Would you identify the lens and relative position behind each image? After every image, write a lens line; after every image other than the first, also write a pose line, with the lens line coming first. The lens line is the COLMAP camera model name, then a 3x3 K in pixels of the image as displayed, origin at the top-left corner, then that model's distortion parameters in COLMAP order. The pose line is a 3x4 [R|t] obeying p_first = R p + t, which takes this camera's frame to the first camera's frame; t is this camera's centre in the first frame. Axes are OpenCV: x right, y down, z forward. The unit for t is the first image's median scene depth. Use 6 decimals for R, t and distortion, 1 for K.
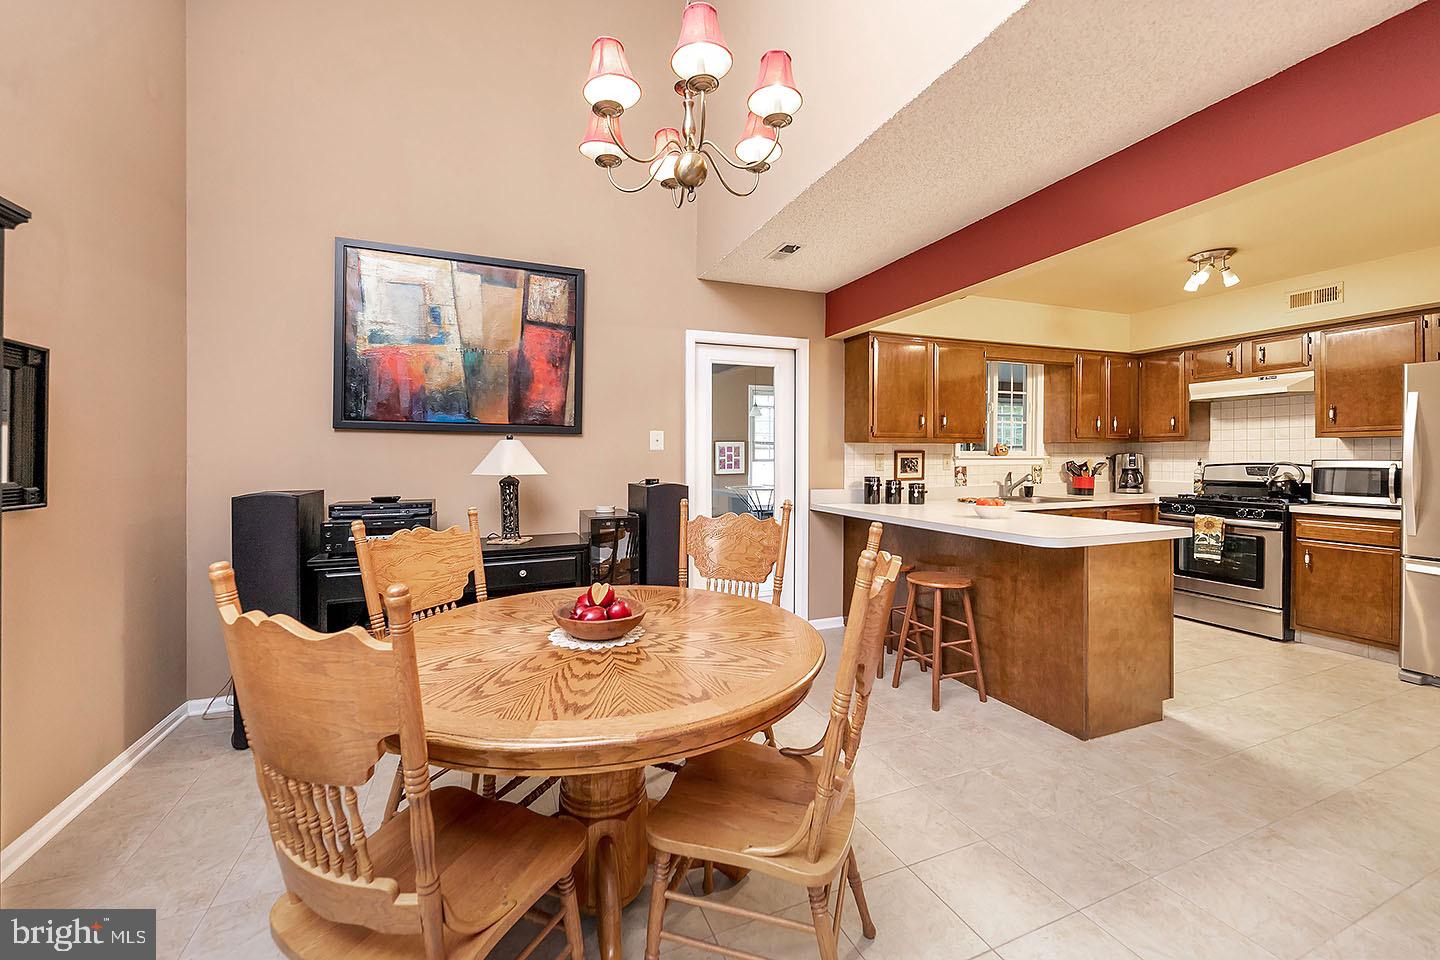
lens RADIAL K [[582.2, 0, 696.1], [0, 582.2, 463.9], [0, 0, 1]] dist [0.000138, -0.004635]
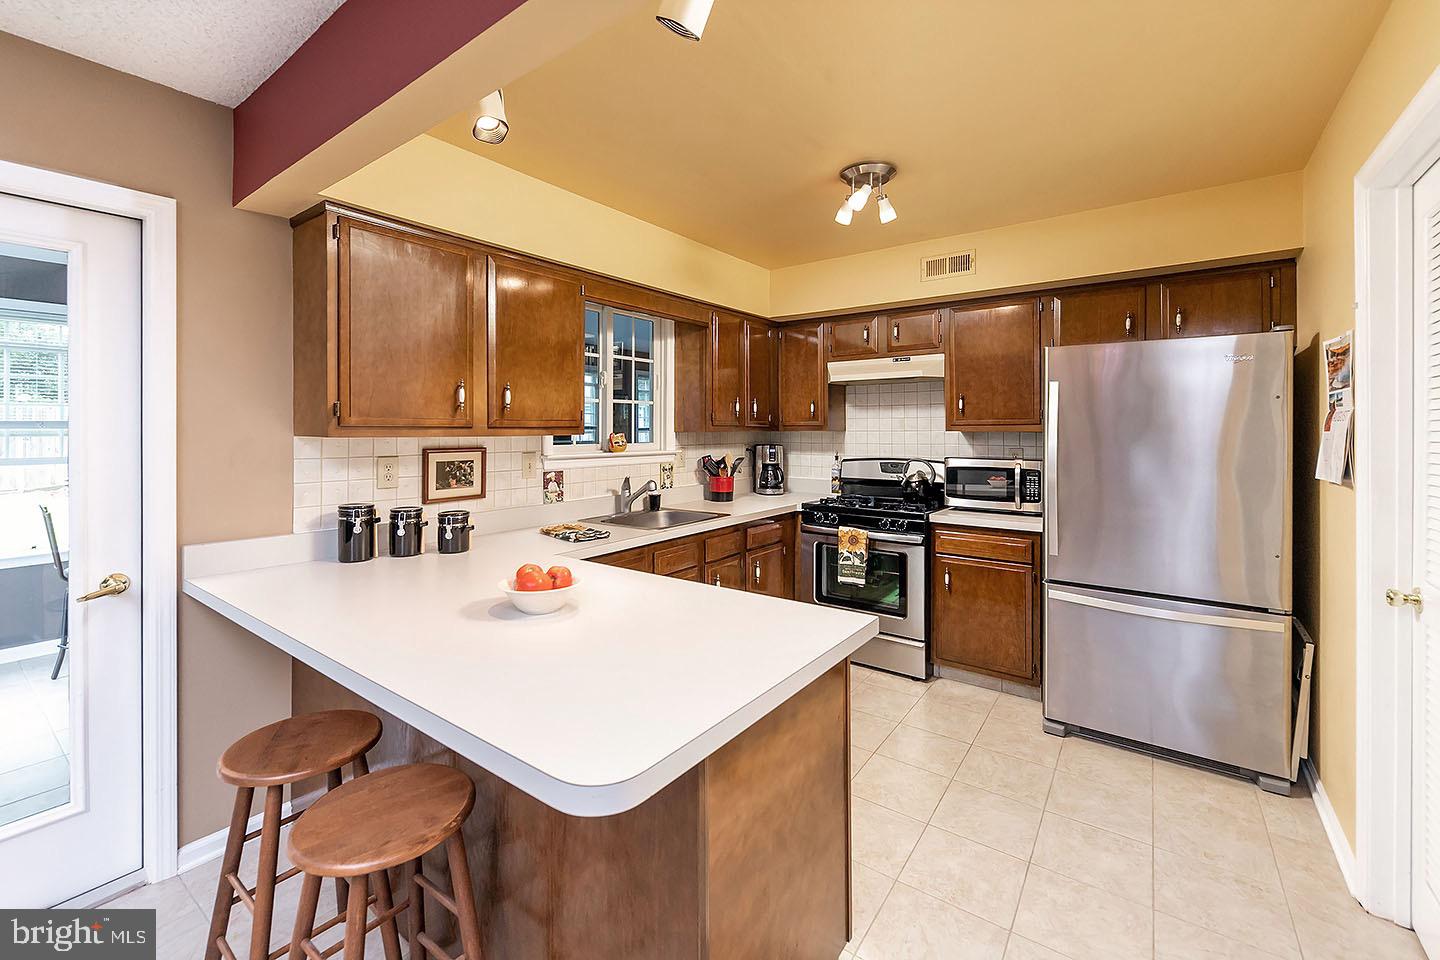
lens RADIAL K [[589.6, 0, 724.7], [0, 589.6, 430.1], [0, 0, 1]] dist [-0.000576, -0.000406]
pose [[0.838709, 0.003518, 0.544569, 0.284786], [0.003523, 0.999923, -0.011886, -0.033663], [-0.544569, 0.011888, 0.838632, 0.399568]]
